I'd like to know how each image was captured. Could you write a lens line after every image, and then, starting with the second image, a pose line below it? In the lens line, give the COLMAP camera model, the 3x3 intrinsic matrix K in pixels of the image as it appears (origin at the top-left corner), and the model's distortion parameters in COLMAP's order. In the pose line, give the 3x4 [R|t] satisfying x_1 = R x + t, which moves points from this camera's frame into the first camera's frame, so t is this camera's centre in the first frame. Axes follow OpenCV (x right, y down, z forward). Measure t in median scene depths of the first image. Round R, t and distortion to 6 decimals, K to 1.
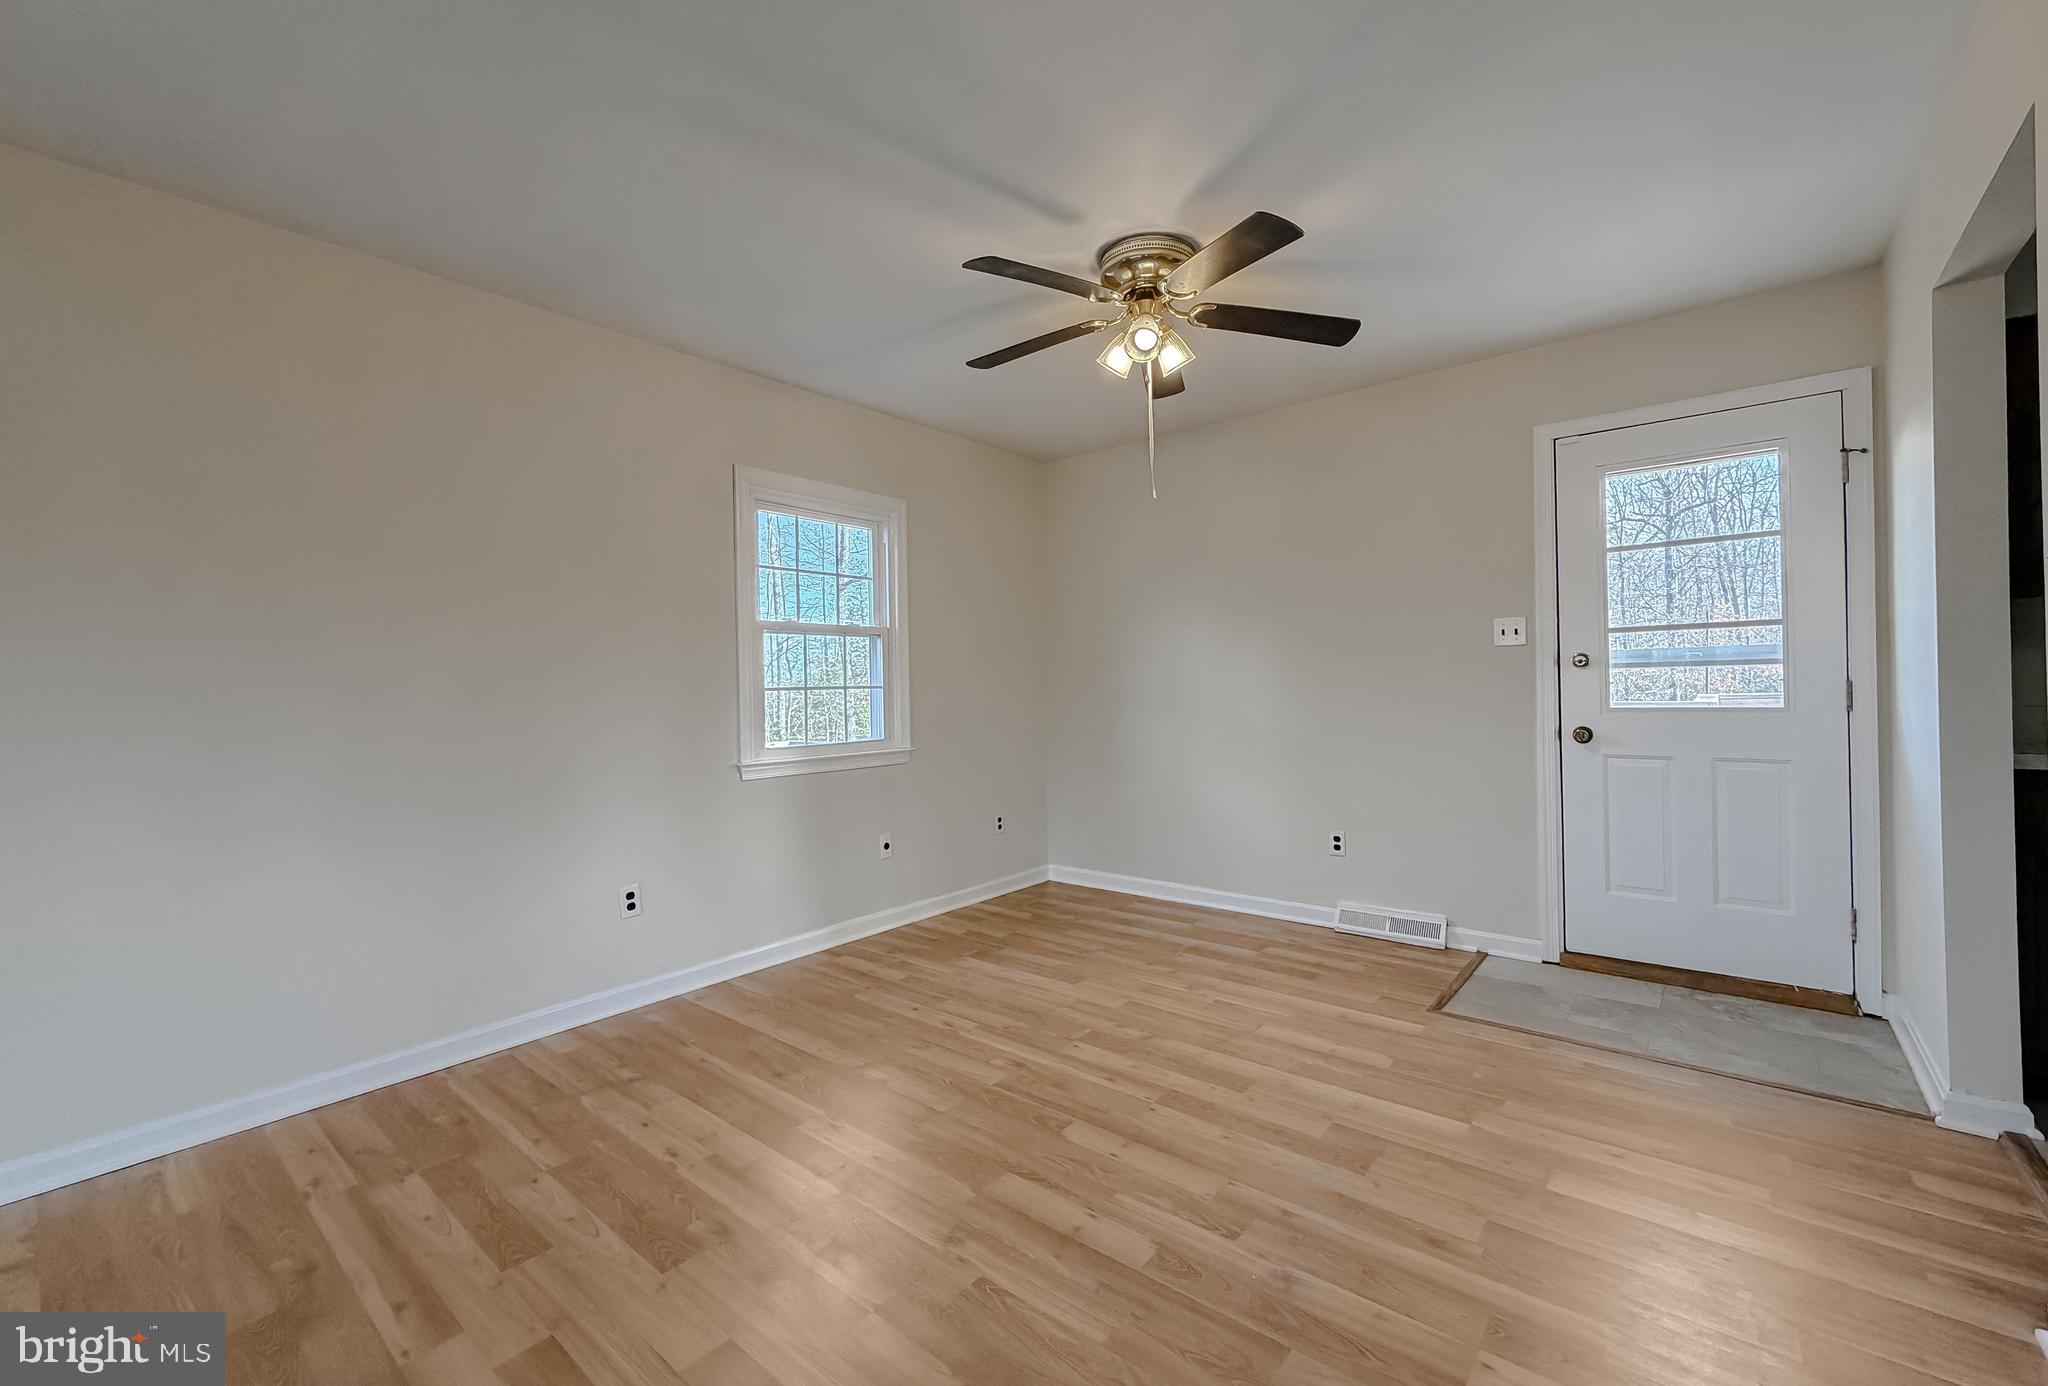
lens RADIAL K [[837.4, 0, 1016.1], [0, 837.4, 694.5], [0, 0, 1]] dist [-0.002583, -0.000167]
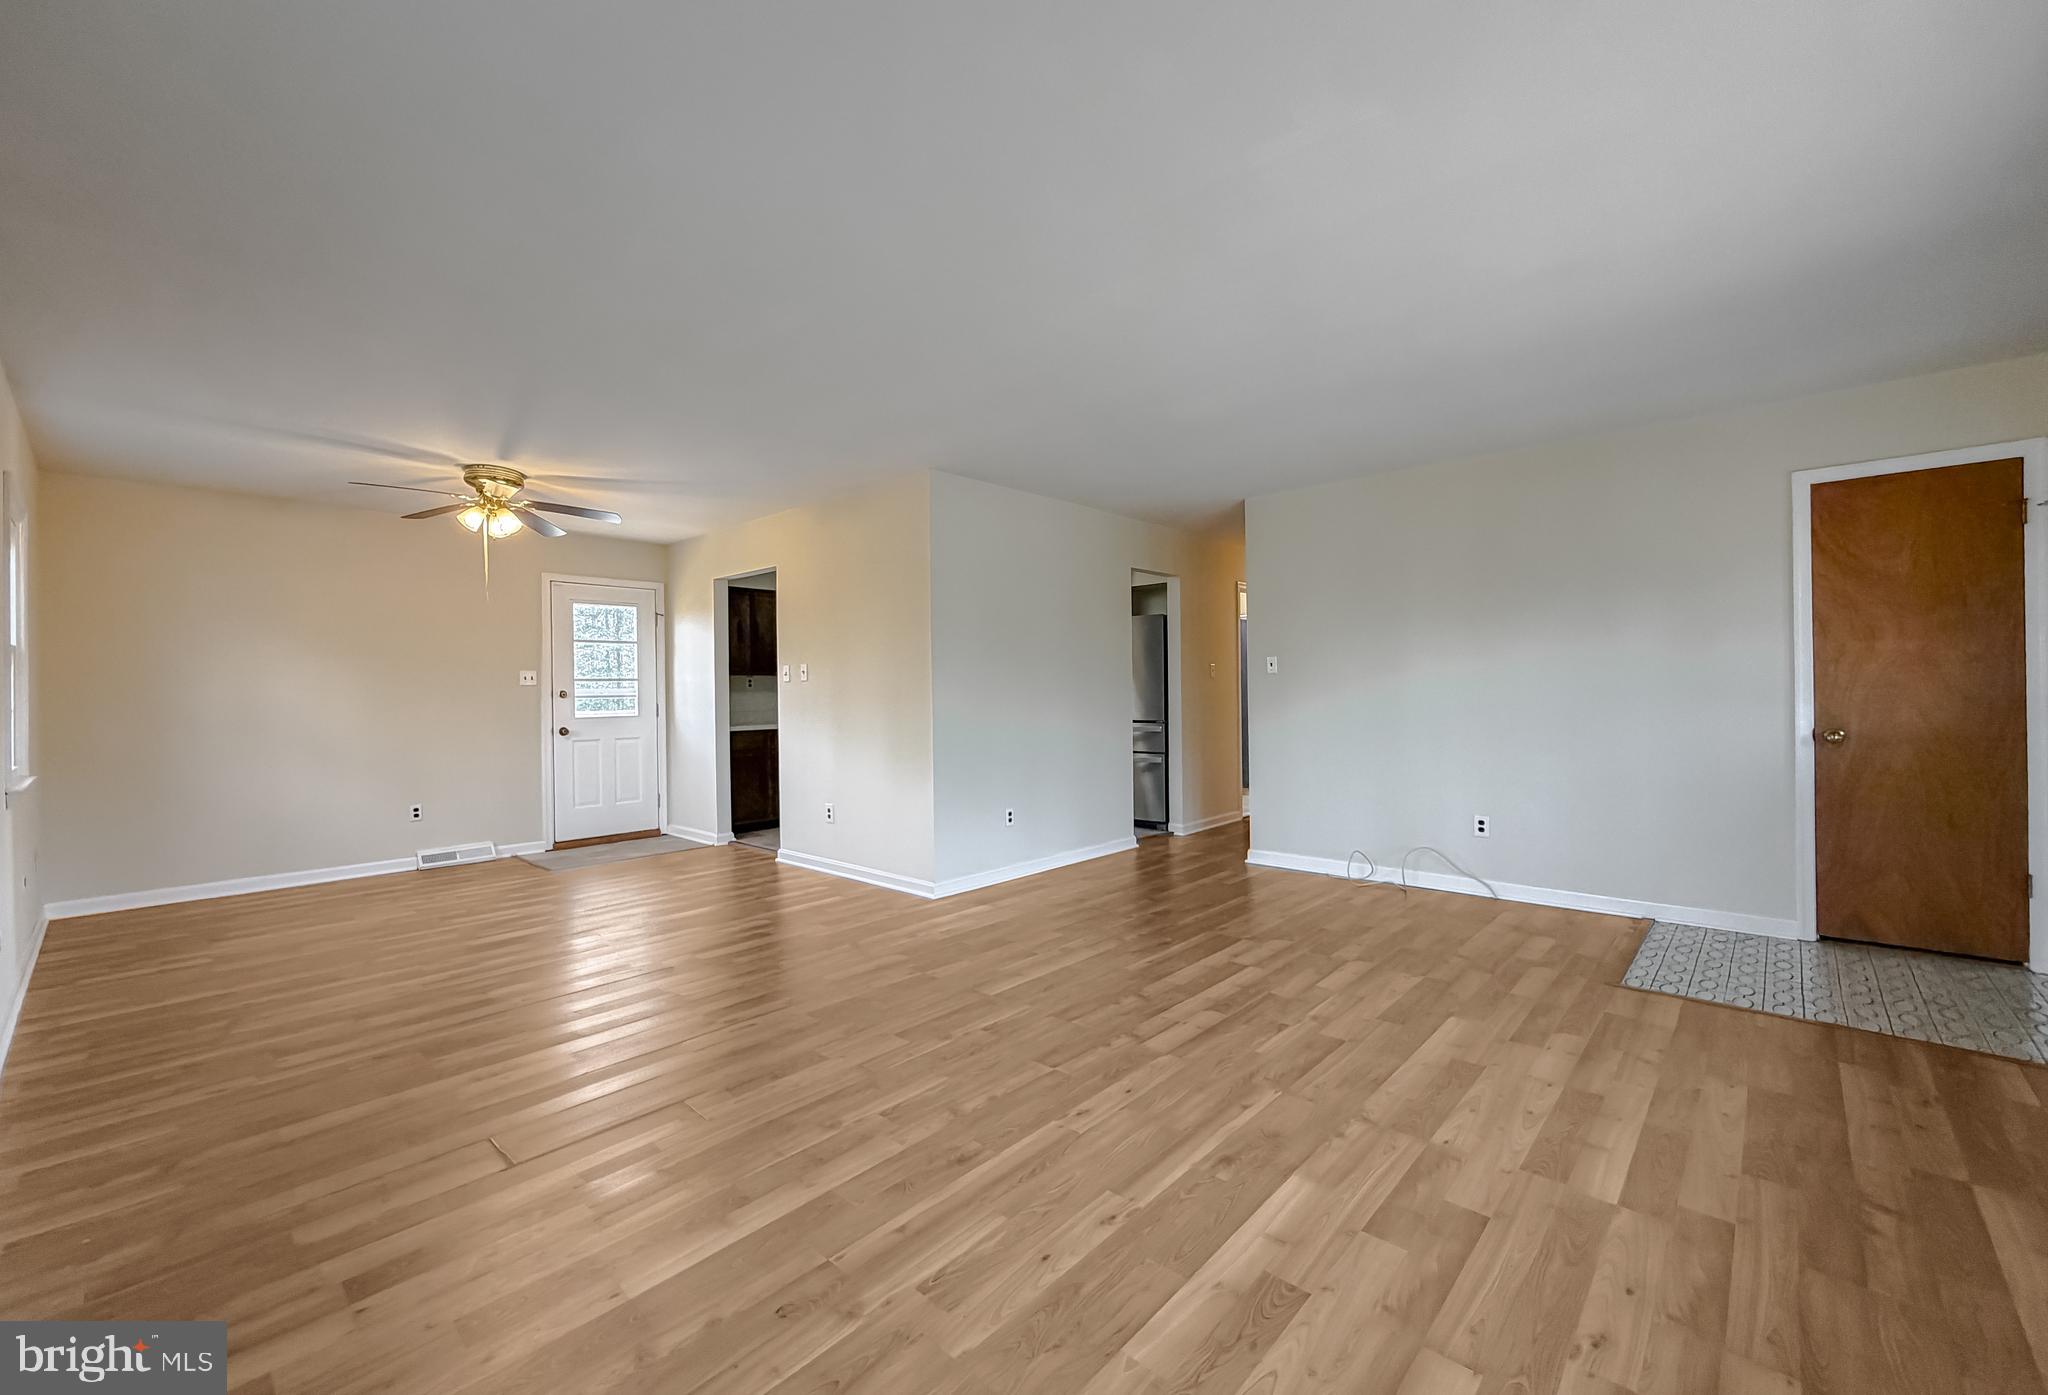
lens RADIAL K [[819.2, 0, 1016.0], [0, 819.2, 689.0], [0, 0, 1]] dist [-0.004411, 0.000219]
pose [[0.046622, 0.020962, 0.998693, -1.218925], [0.020508, 0.999549, -0.021937, 0.011648], [-0.998702, 0.021504, 0.046171, -0.174346]]
